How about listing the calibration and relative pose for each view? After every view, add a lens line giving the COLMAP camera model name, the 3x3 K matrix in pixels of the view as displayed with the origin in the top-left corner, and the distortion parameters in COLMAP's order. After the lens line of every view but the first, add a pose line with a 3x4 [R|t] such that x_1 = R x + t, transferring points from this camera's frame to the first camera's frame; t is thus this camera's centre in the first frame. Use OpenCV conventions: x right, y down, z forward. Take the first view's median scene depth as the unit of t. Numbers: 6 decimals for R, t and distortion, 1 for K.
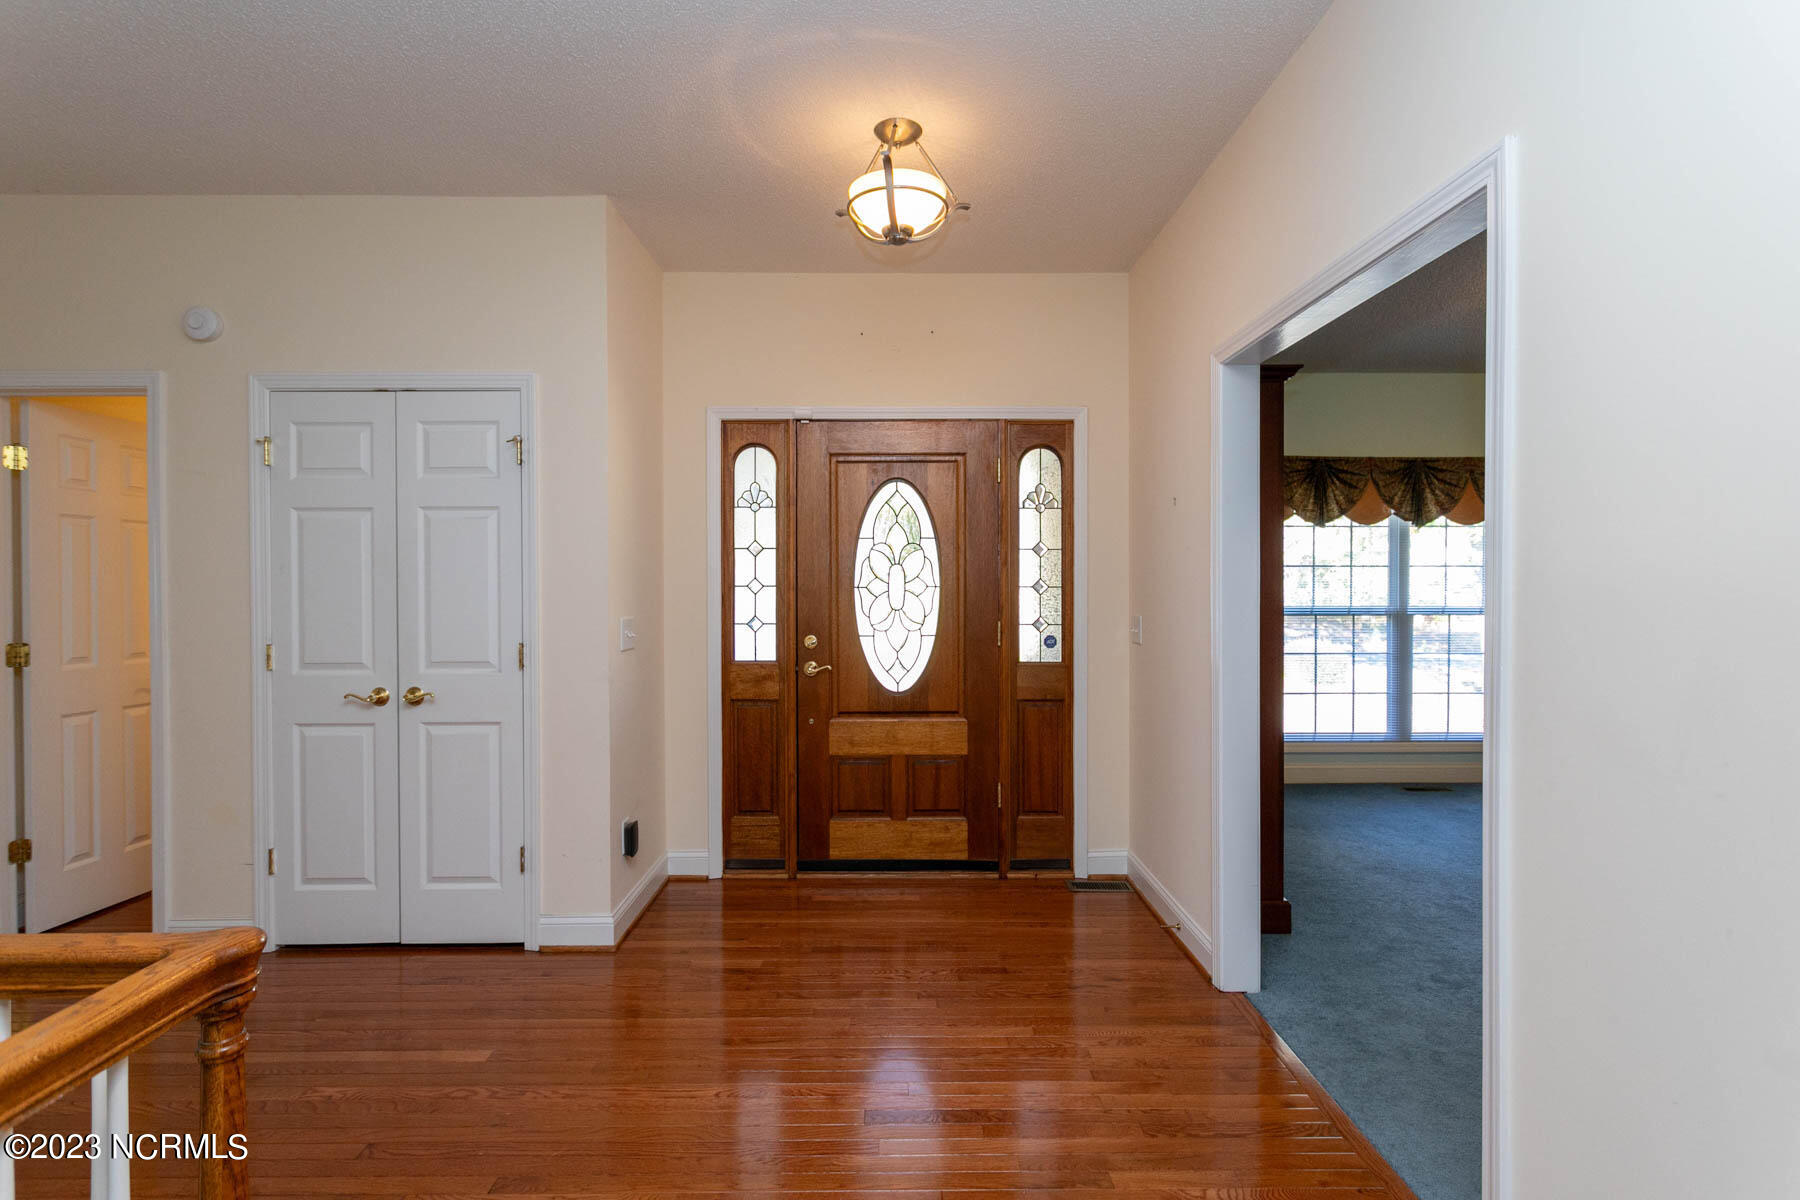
lens RADIAL K [[863.6, 0, 903.1], [0, 863.6, 595.8], [0, 0, 1]] dist [0.003853, 0.001129]
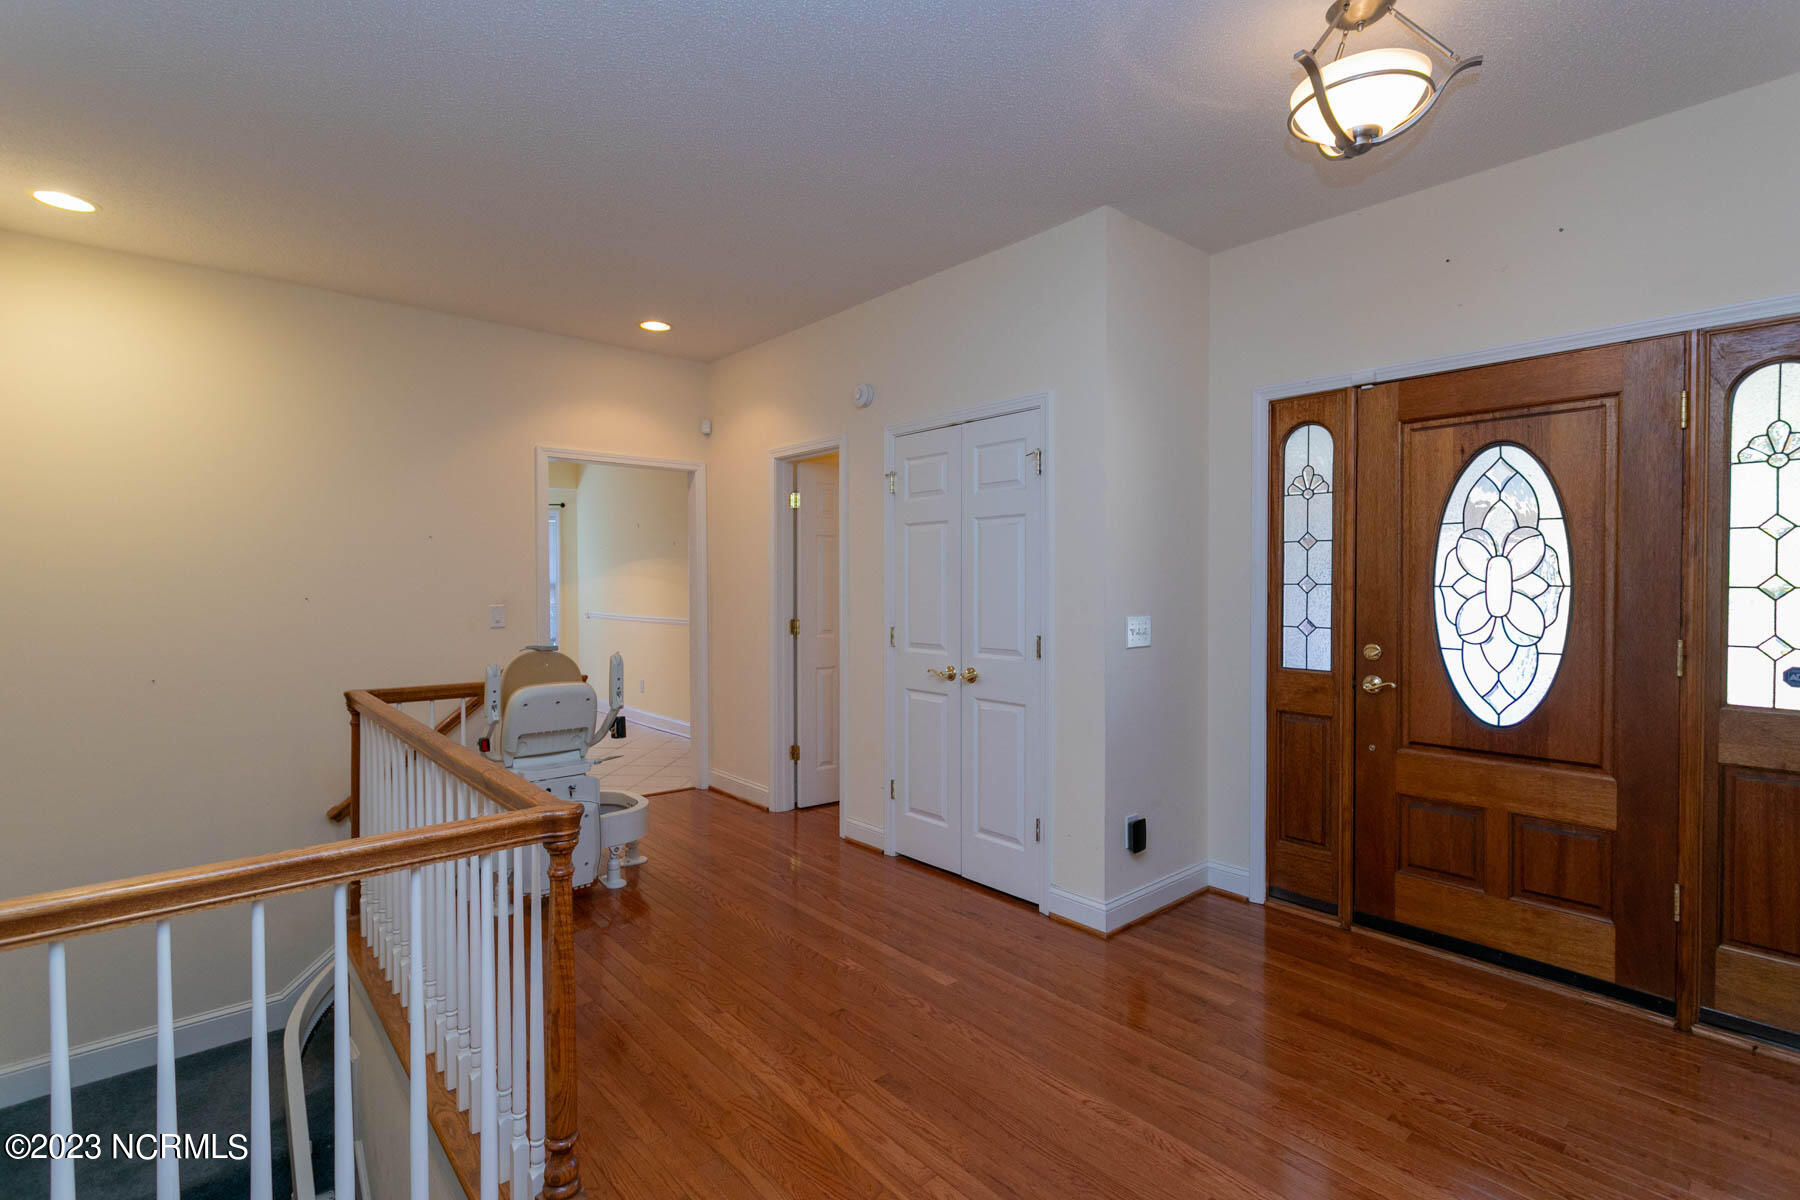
lens RADIAL K [[863.6, 0, 903.1], [0, 863.6, 595.8], [0, 0, 1]] dist [0.003853, 0.001129]
pose [[0.643336, 0.014801, -0.765441, 0.236940], [-0.008942, 0.999890, 0.011819, -0.006269], [0.765532, -0.000759, 0.643398, 0.122010]]
